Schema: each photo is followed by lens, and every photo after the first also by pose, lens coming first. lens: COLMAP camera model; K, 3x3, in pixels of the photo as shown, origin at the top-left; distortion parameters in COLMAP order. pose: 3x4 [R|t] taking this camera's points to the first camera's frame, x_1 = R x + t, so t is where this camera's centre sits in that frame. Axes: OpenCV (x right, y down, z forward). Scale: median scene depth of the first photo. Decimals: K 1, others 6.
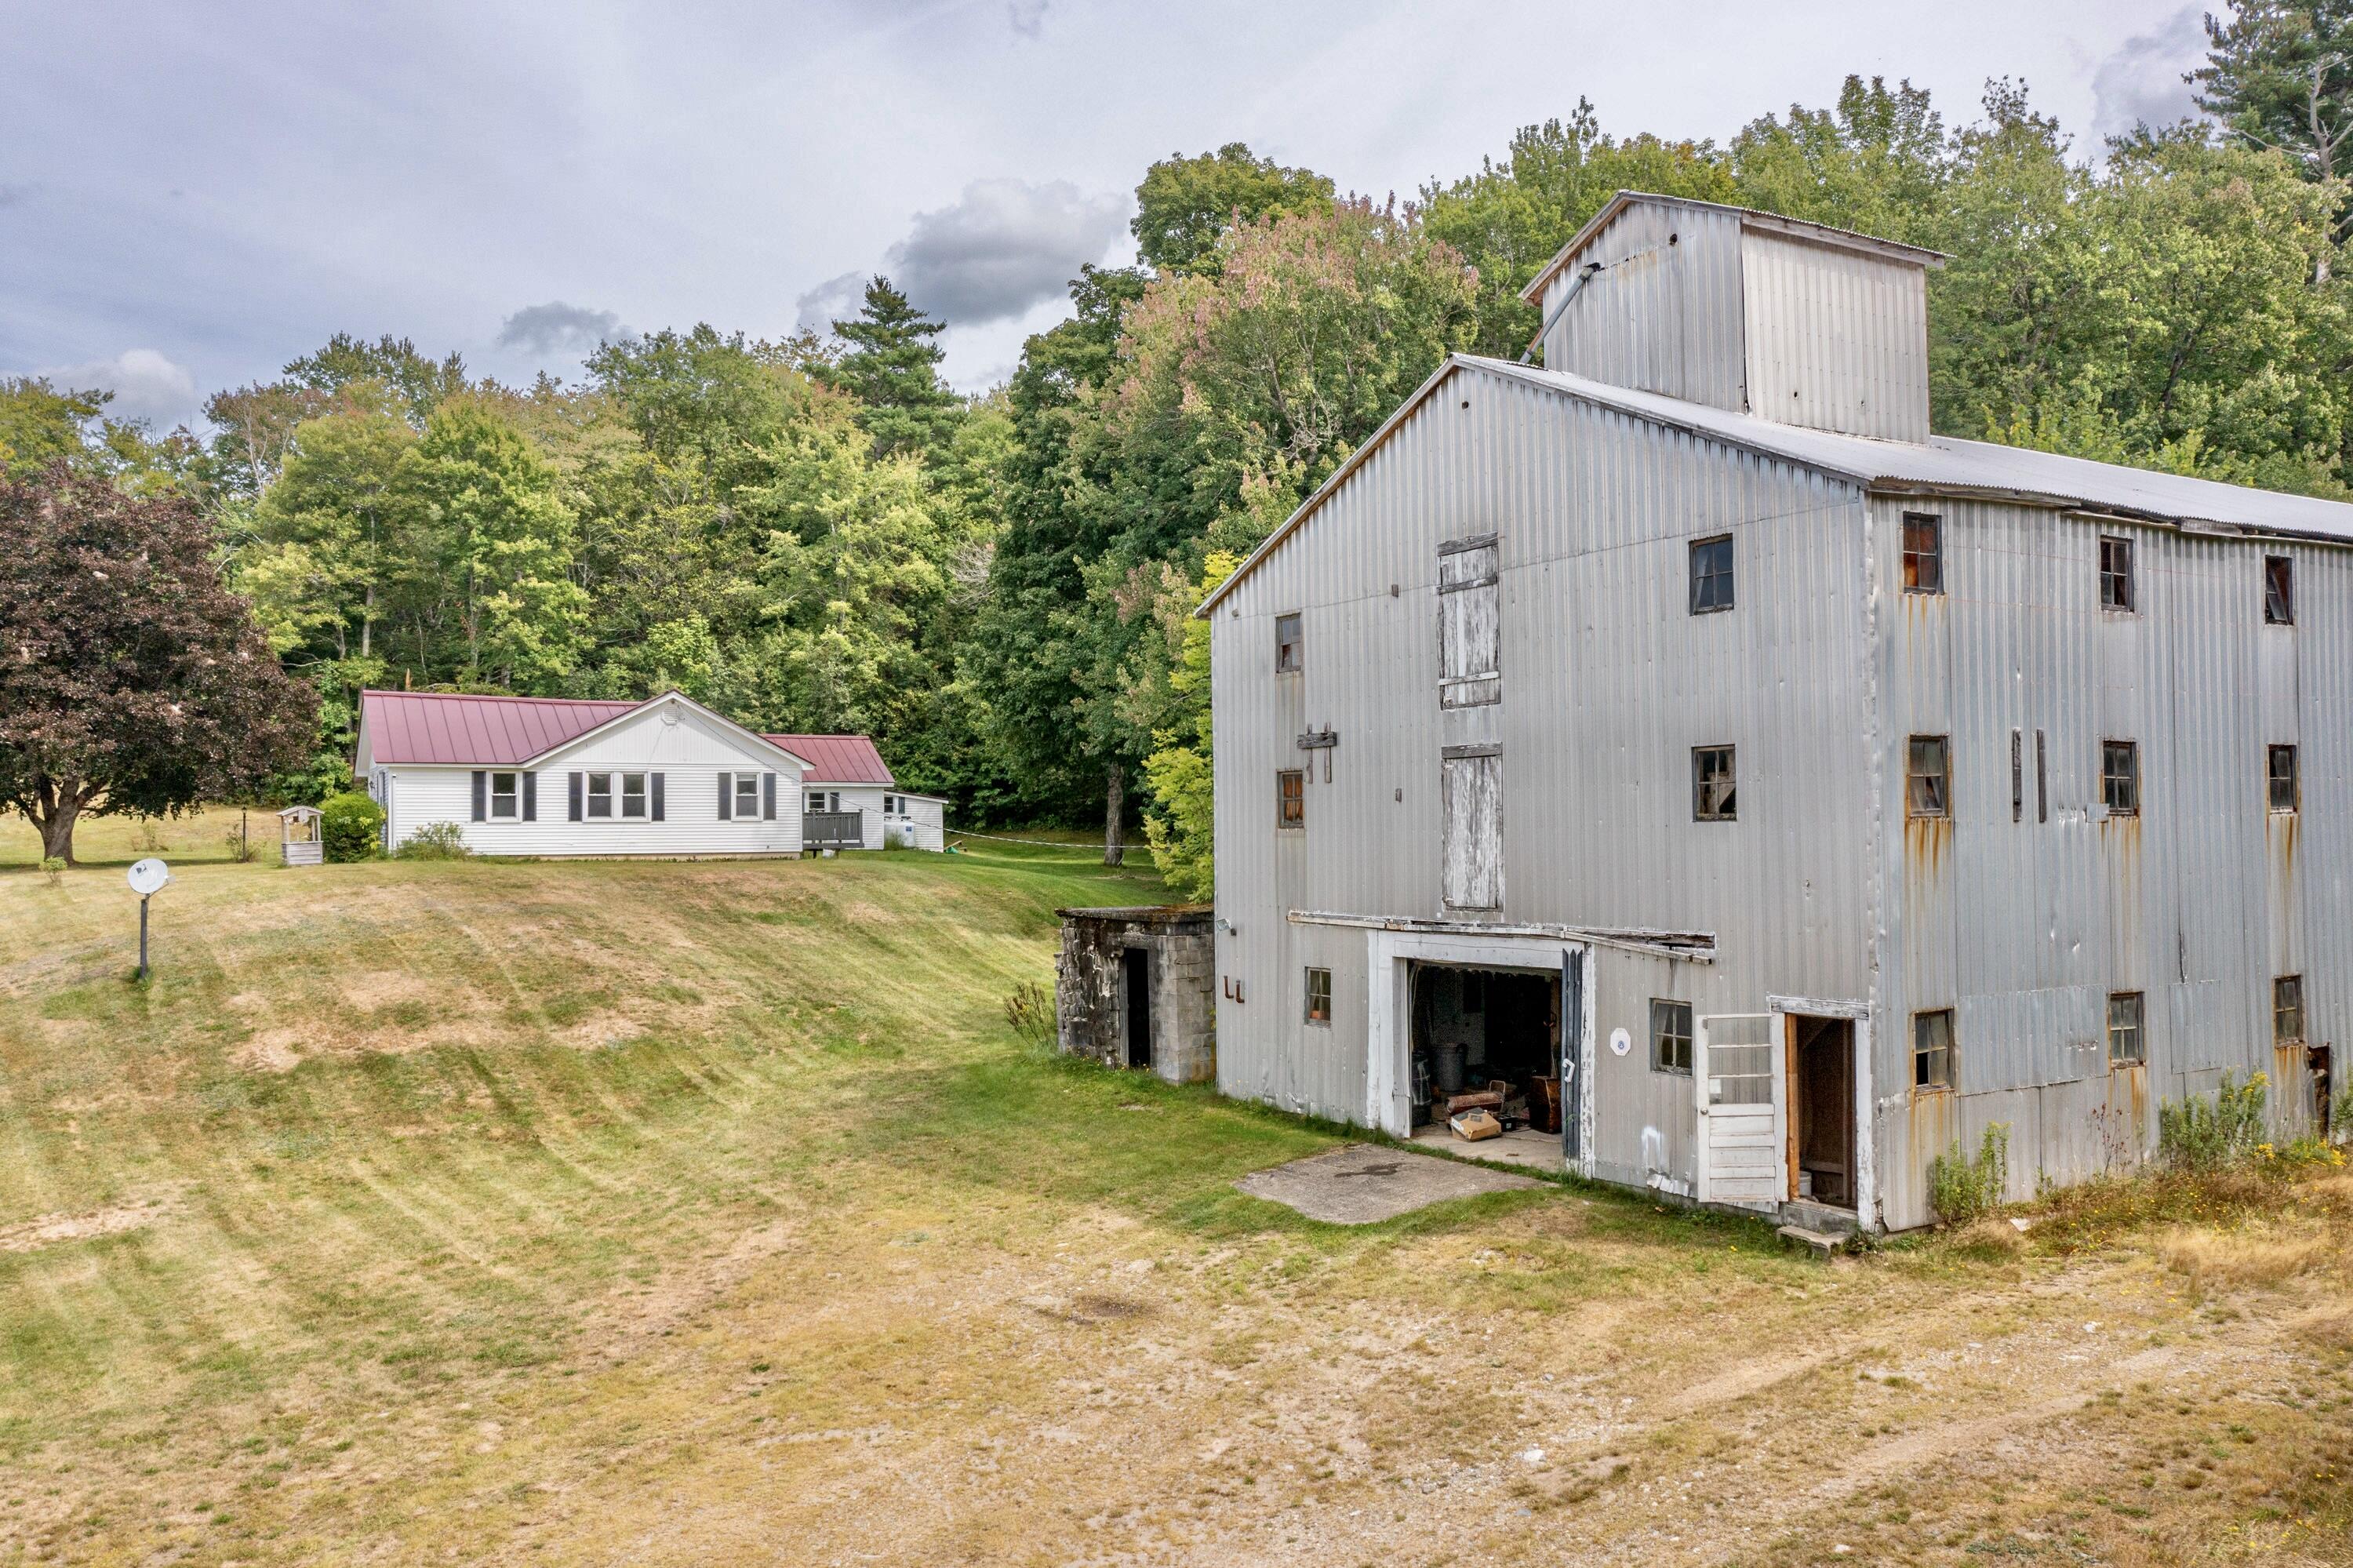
lens RADIAL K [[1860.7, 0, 1183.2], [0, 1860.7, 779.2], [0, 0, 1]] dist [-0.030253, 0.029698]
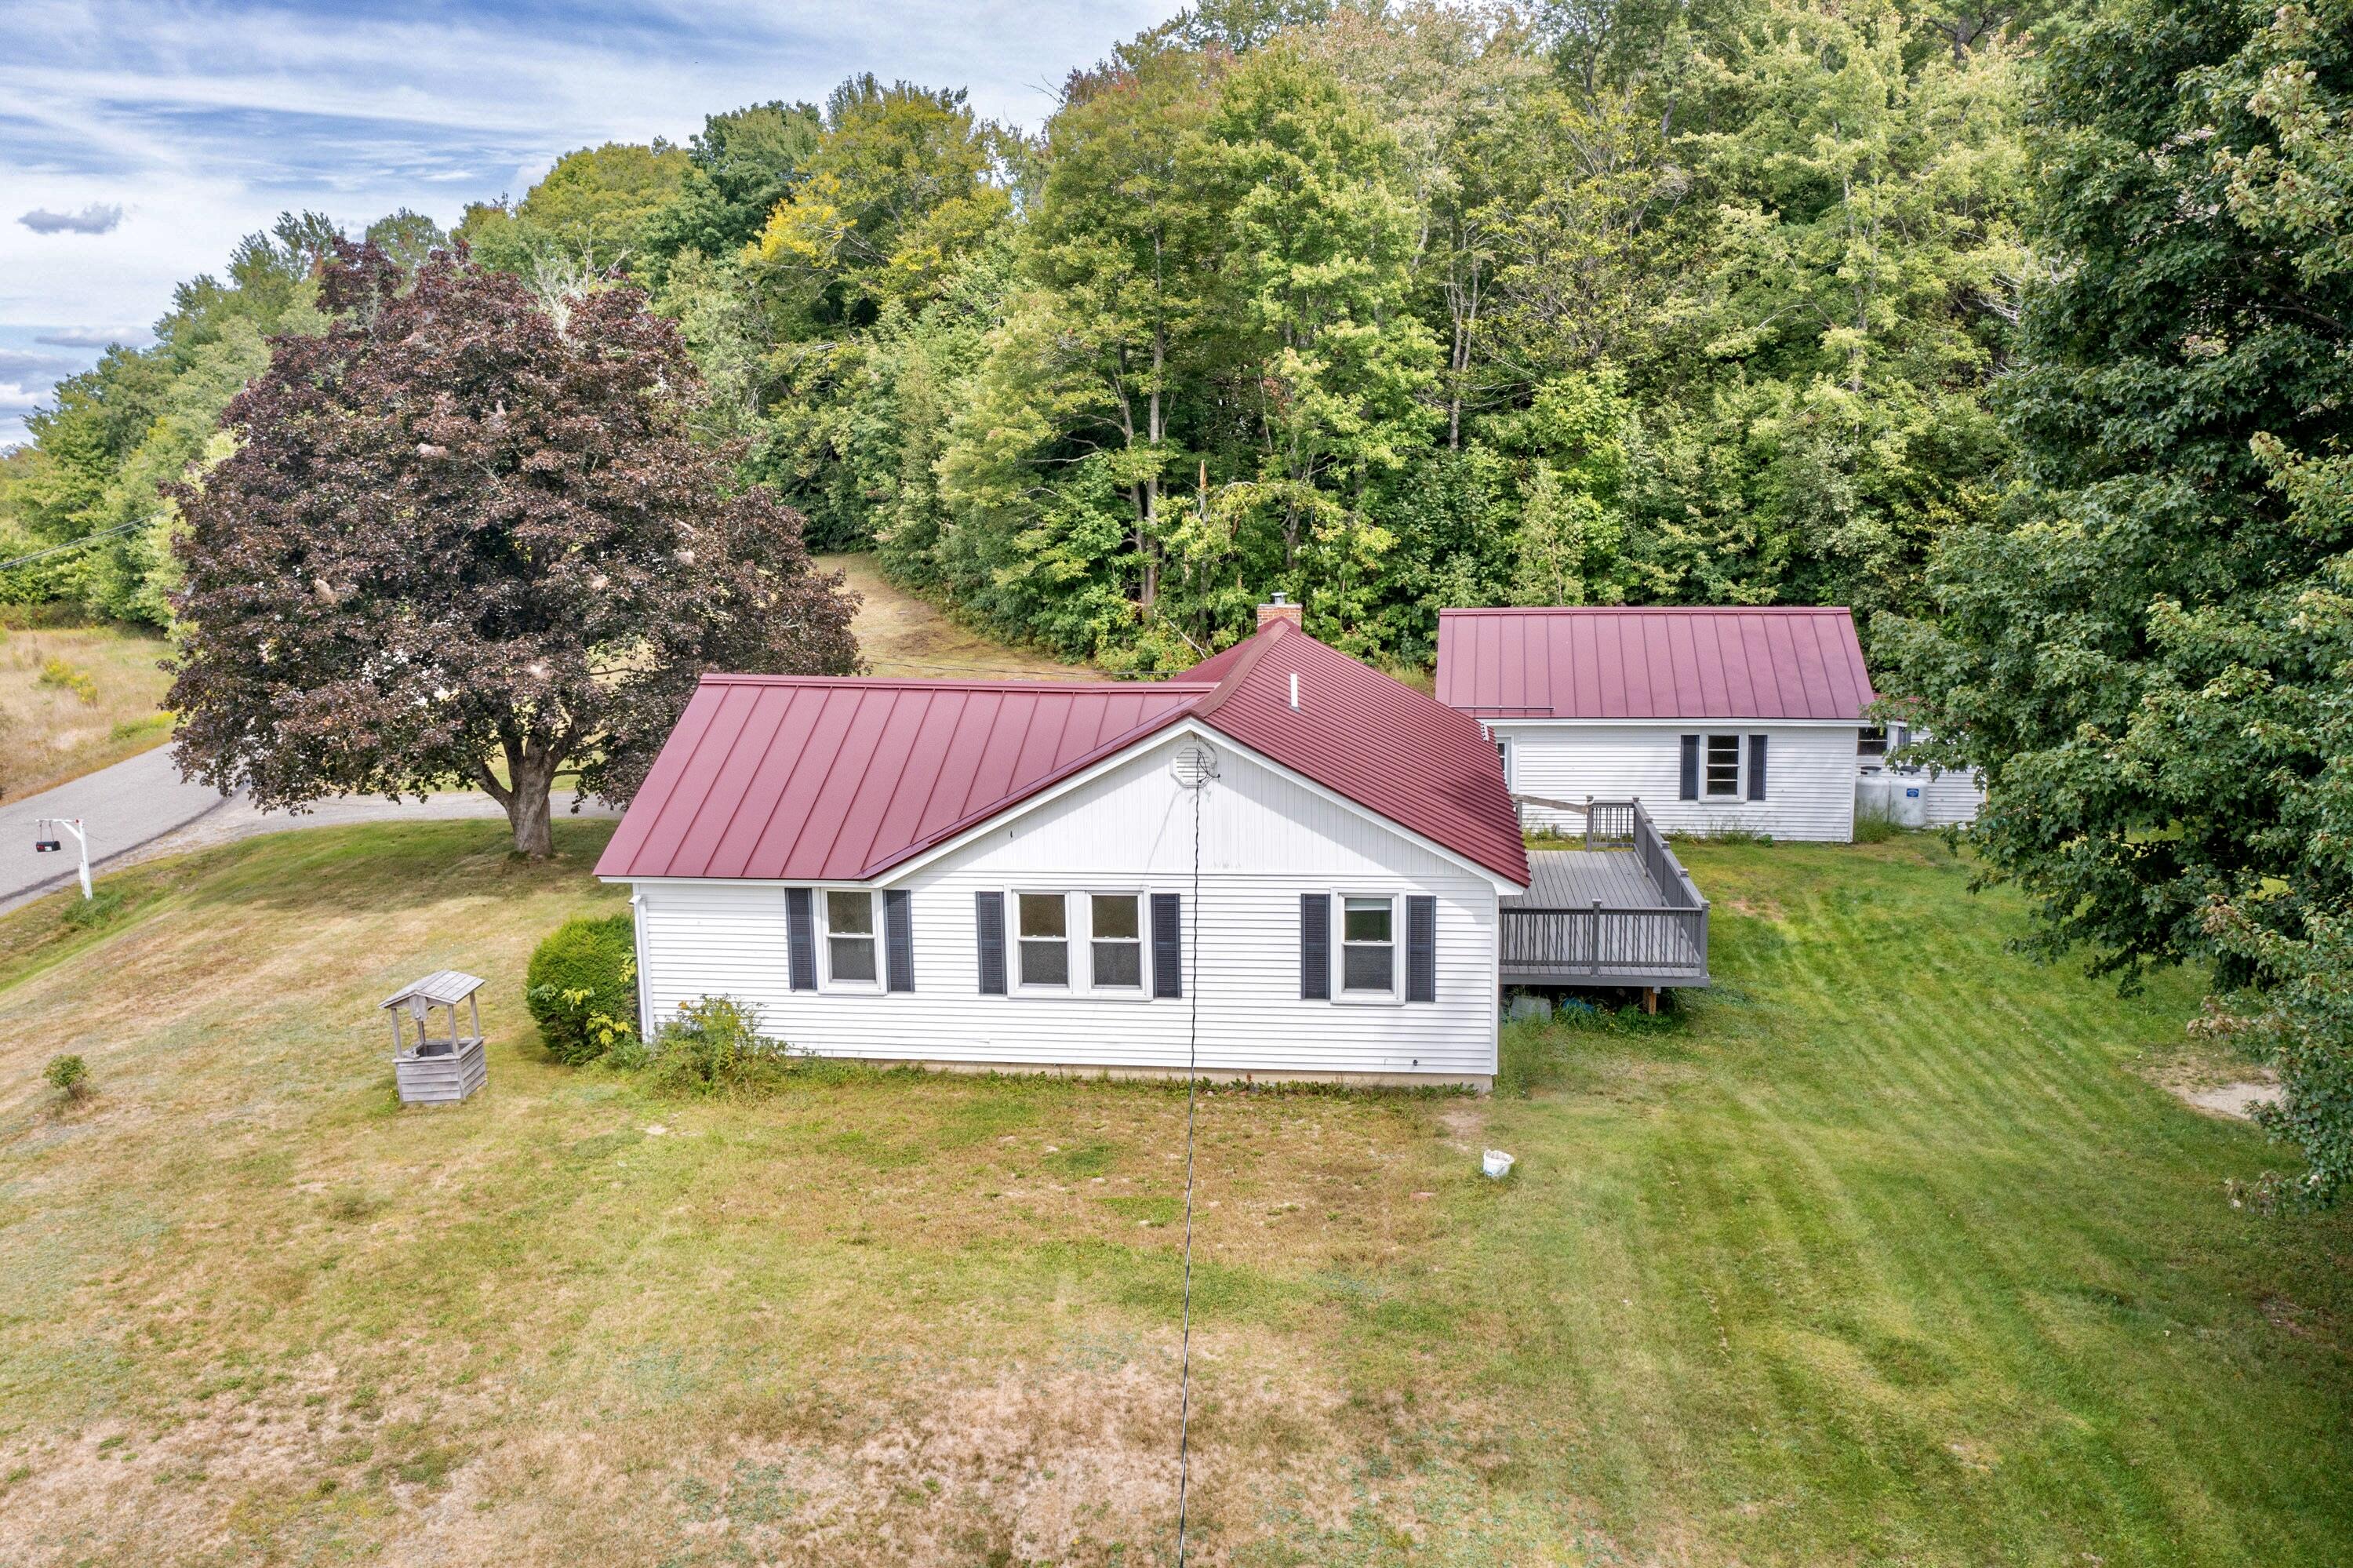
lens RADIAL K [[1860.7, 0, 1183.2], [0, 1860.7, 779.2], [0, 0, 1]] dist [-0.030253, 0.029698]
pose [[0.820455, 0.086395, -0.565145, -0.018453], [0.025181, 0.982096, 0.186693, -0.073107], [0.571156, -0.167404, 0.803590, 0.415212]]
